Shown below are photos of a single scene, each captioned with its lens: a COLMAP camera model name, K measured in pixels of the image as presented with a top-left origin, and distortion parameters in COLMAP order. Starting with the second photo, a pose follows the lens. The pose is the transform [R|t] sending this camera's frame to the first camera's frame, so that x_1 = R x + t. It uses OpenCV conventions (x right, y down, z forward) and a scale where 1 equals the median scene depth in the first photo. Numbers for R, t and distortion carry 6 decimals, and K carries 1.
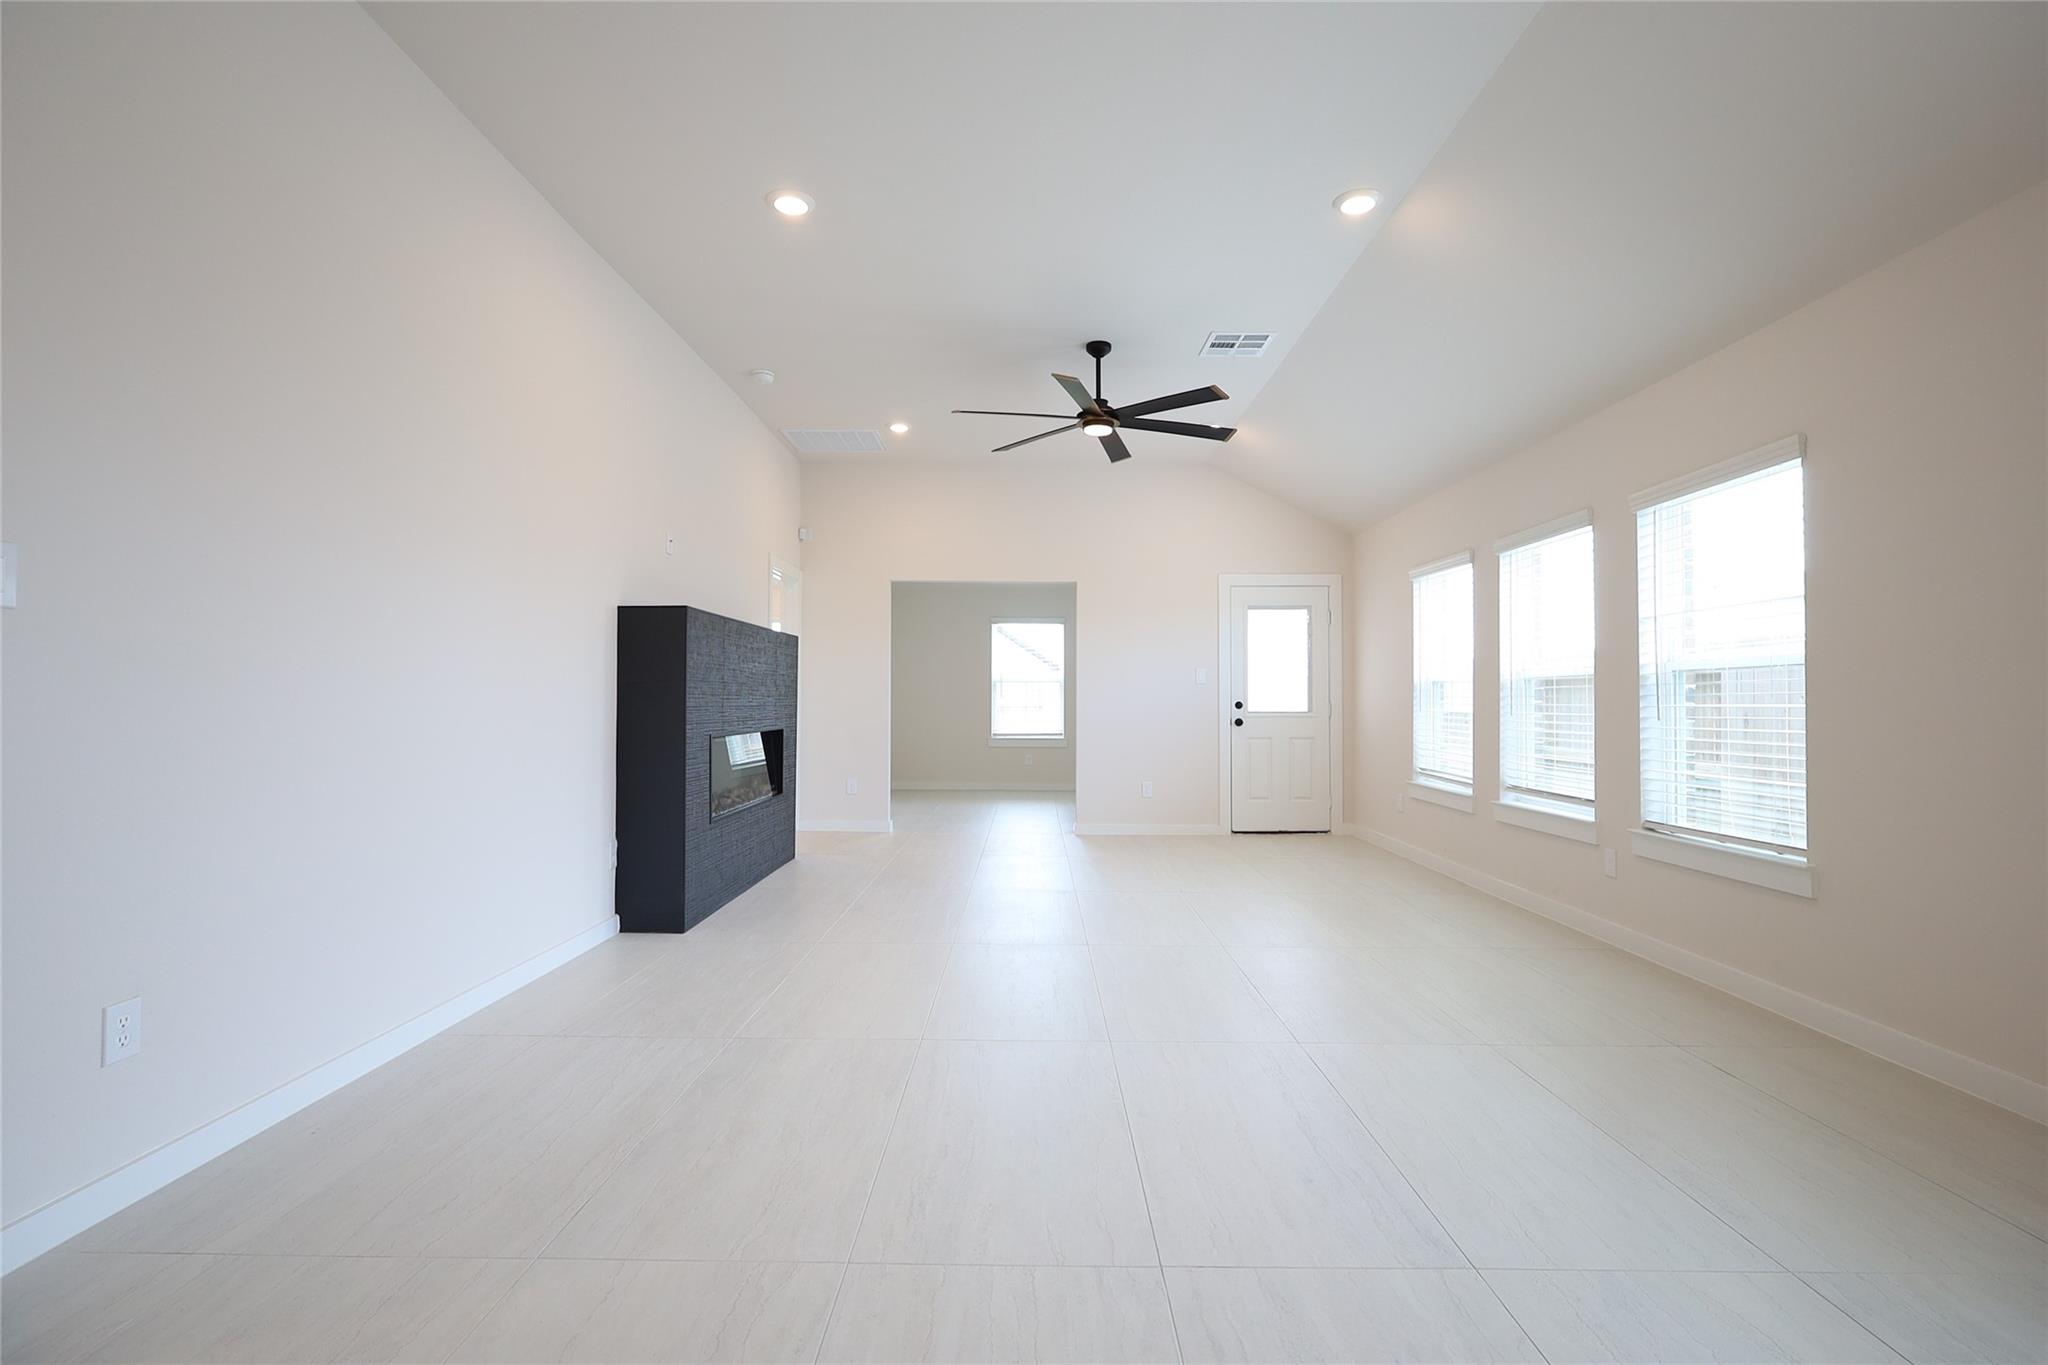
lens RADIAL K [[946.5, 0, 1024.0], [0, 946.5, 682.5], [0, 0, 1]] dist [0.000122, 0.000300]
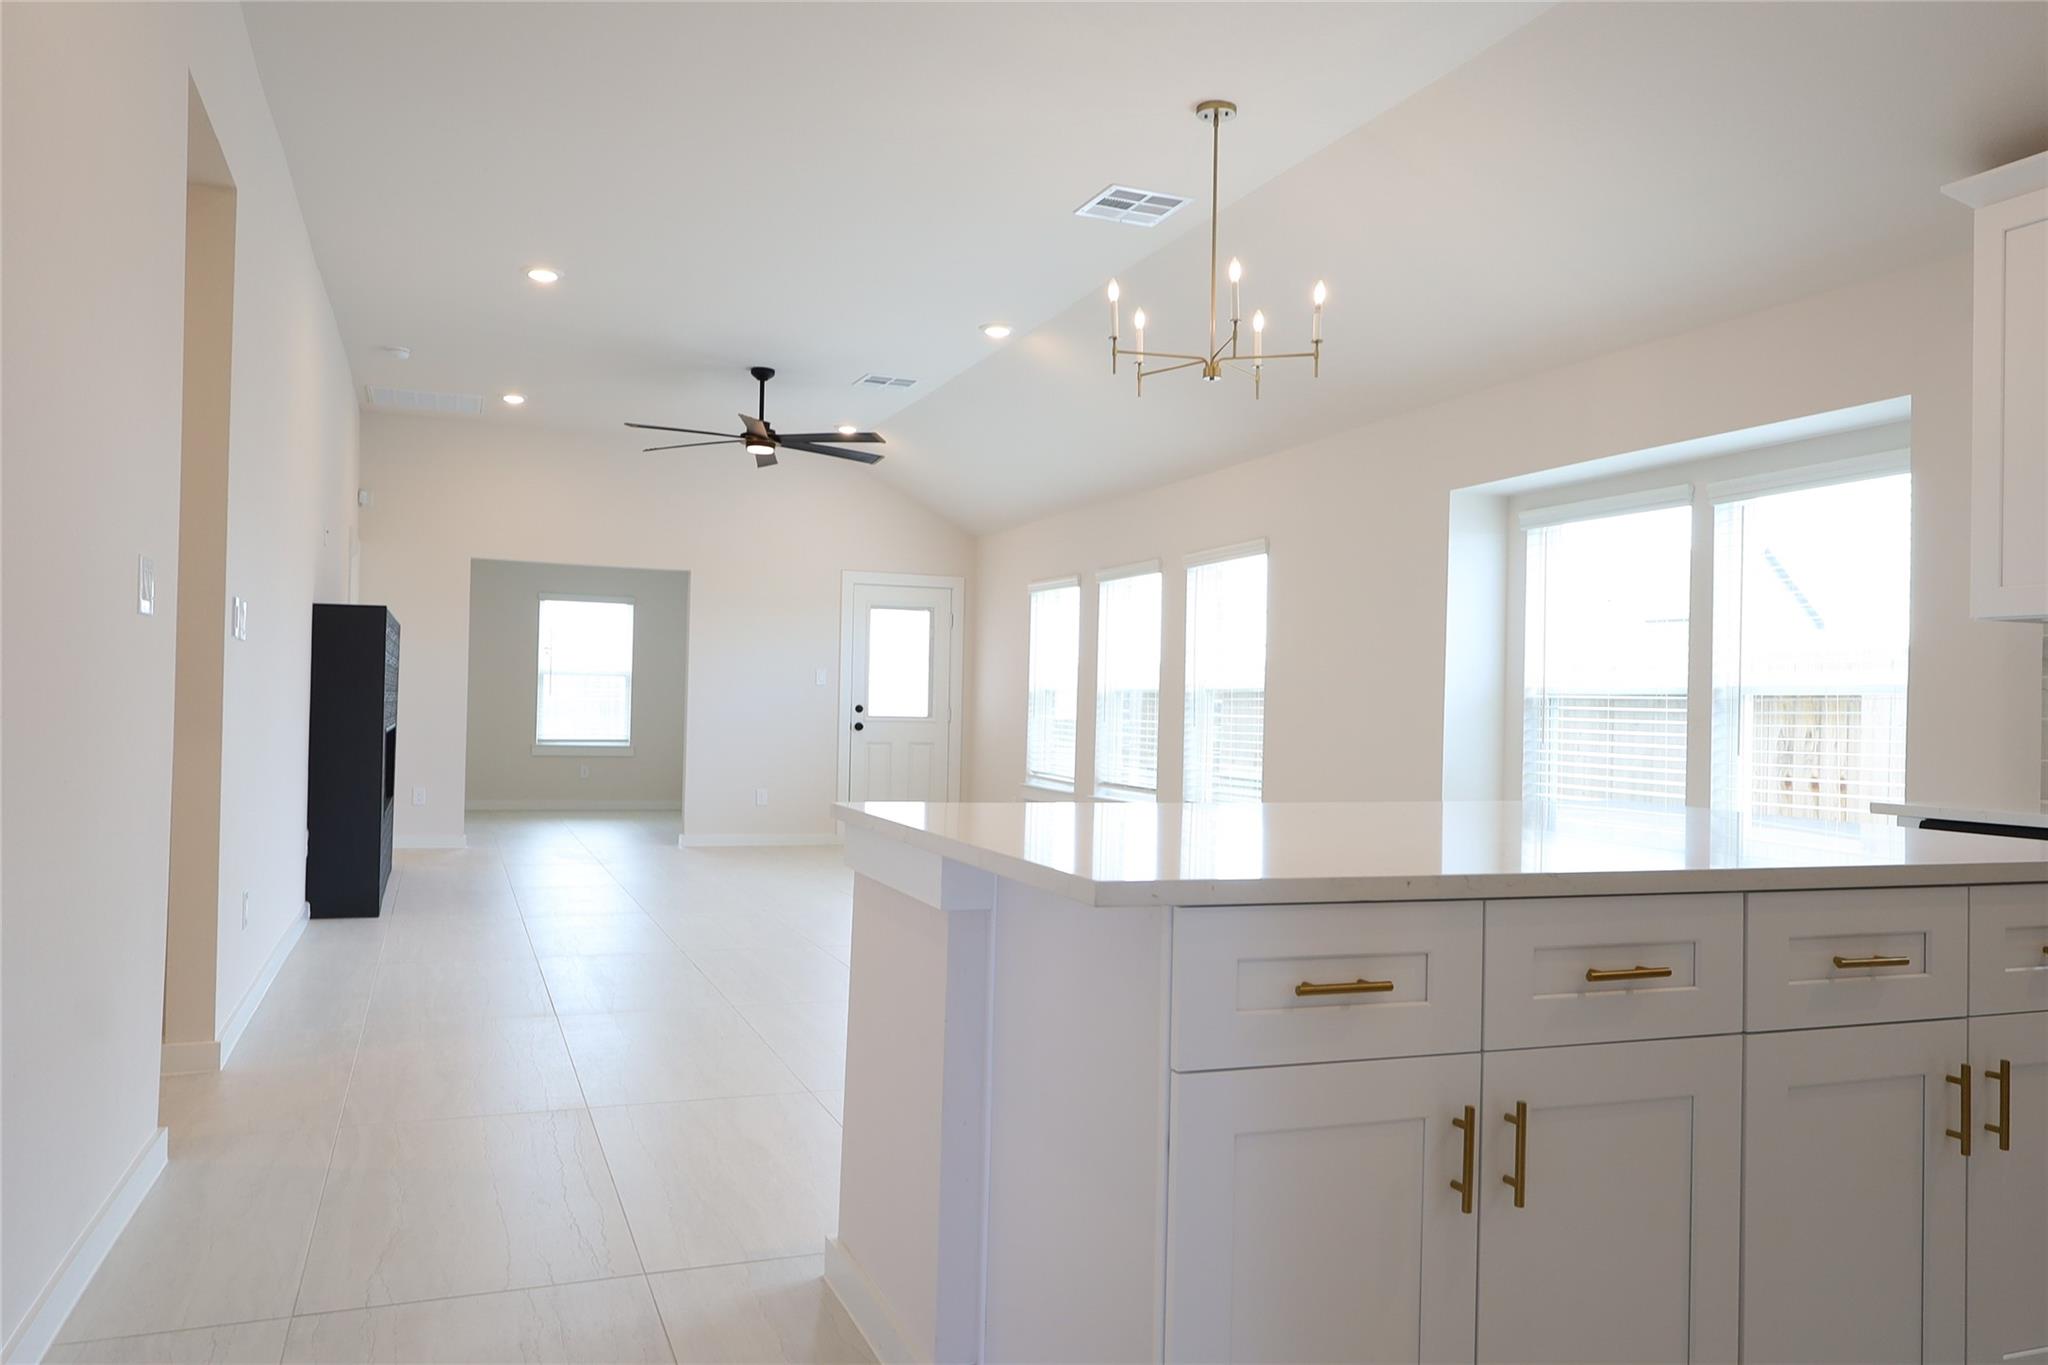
lens RADIAL K [[1459.7, 0, 1024.0], [0, 1459.7, 682.5], [0, 0, 1]] dist [-0.000058, -0.000100]
pose [[0.927290, 0.023710, 0.373592, -0.225898], [-0.026603, 0.999643, 0.002589, -0.014347], [-0.373397, -0.012340, 0.927590, -0.568239]]
